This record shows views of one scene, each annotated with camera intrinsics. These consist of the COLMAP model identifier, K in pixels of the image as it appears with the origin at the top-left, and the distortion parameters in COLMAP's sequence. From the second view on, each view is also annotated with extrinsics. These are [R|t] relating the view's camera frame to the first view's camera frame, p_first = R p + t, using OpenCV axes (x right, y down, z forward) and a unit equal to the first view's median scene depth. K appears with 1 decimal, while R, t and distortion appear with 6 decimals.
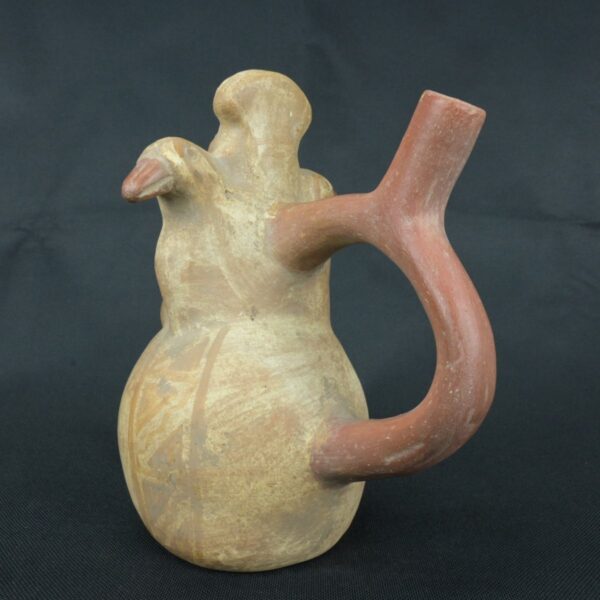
lens RADIAL K [[617.3, 0, 300.0], [0, 617.3, 300.0], [0, 0, 1]] dist [0.005544, -0.001819]
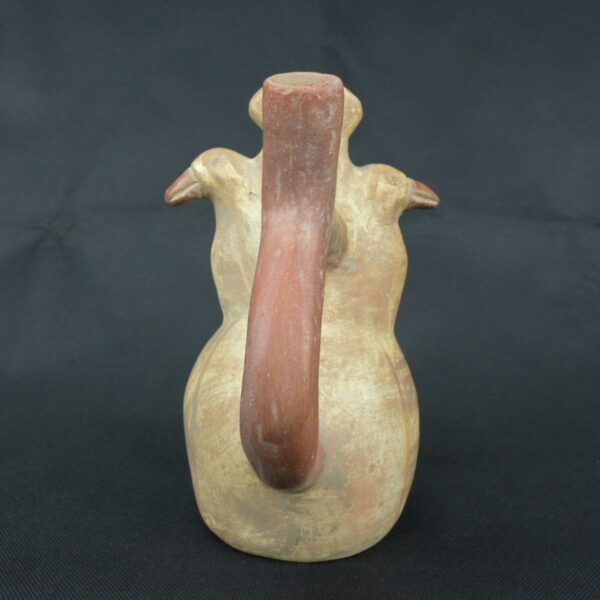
lens RADIAL K [[617.3, 0, 300.0], [0, 617.3, 300.0], [0, 0, 1]] dist [0.005544, -0.001819]
pose [[0.690730, 0.076588, -0.719045, 0.739319], [-0.083283, 0.996184, 0.026103, -0.024970], [0.718301, 0.041854, 0.694473, 0.321519]]
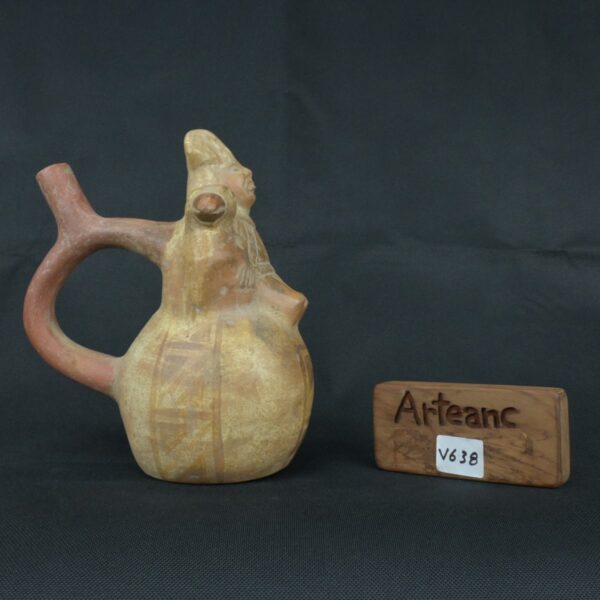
lens RADIAL K [[718.0, 0, 300.0], [0, 718.0, 300.0], [0, 0, 1]] dist [-0.001734, -0.007297]
pose [[-0.731985, 0.004445, -0.681307, 0.961845], [-0.090701, 0.990442, 0.103910, -0.184933], [0.675257, 0.137856, -0.724585, 2.546773]]
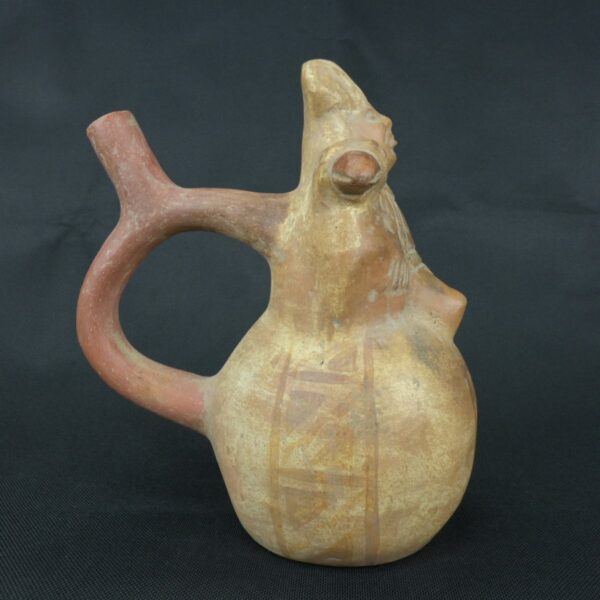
lens RADIAL K [[617.3, 0, 300.0], [0, 617.3, 300.0], [0, 0, 1]] dist [0.005544, -0.001819]
pose [[-0.721999, 0.071646, -0.688175, 0.727208], [-0.080416, 0.979194, 0.186313, -0.184453], [0.687205, 0.189858, -0.701215, 1.856112]]
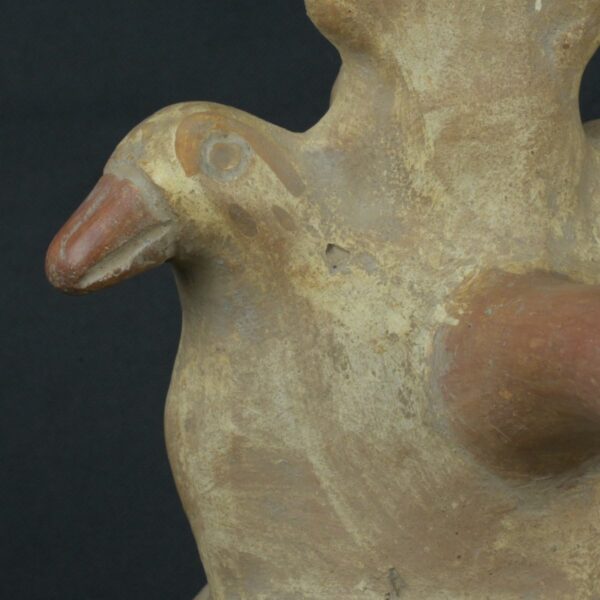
lens RADIAL K [[1937.4, 0, 300.0], [0, 1937.4, 300.0], [0, 0, 1]] dist [-0.004146, 0.569611]
pose [[0.907986, 0.046063, -0.416462, 0.342171], [-0.014749, 0.996836, 0.078100, -0.235636], [0.418742, -0.064771, 0.905793, -0.039500]]
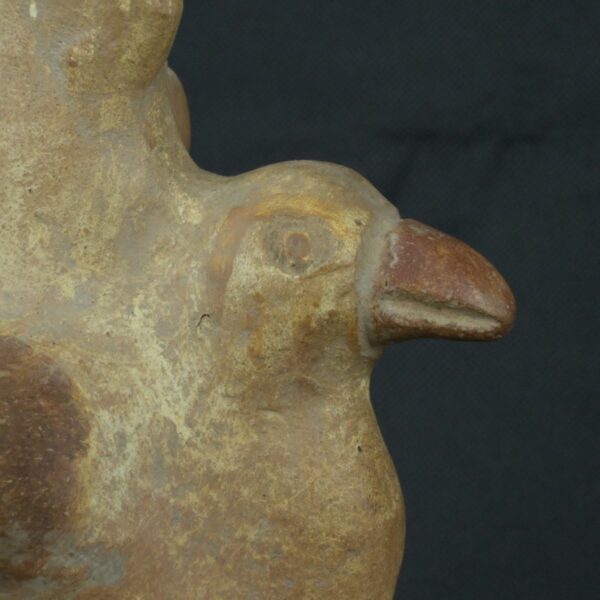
lens RADIAL K [[1937.4, 0, 300.0], [0, 1937.4, 300.0], [0, 0, 1]] dist [-0.004146, 0.569611]
pose [[0.296718, 0.164470, -0.940695, 0.921289], [-0.080945, 0.985844, 0.146832, -0.332305], [0.951528, 0.032577, 0.305831, 0.911498]]
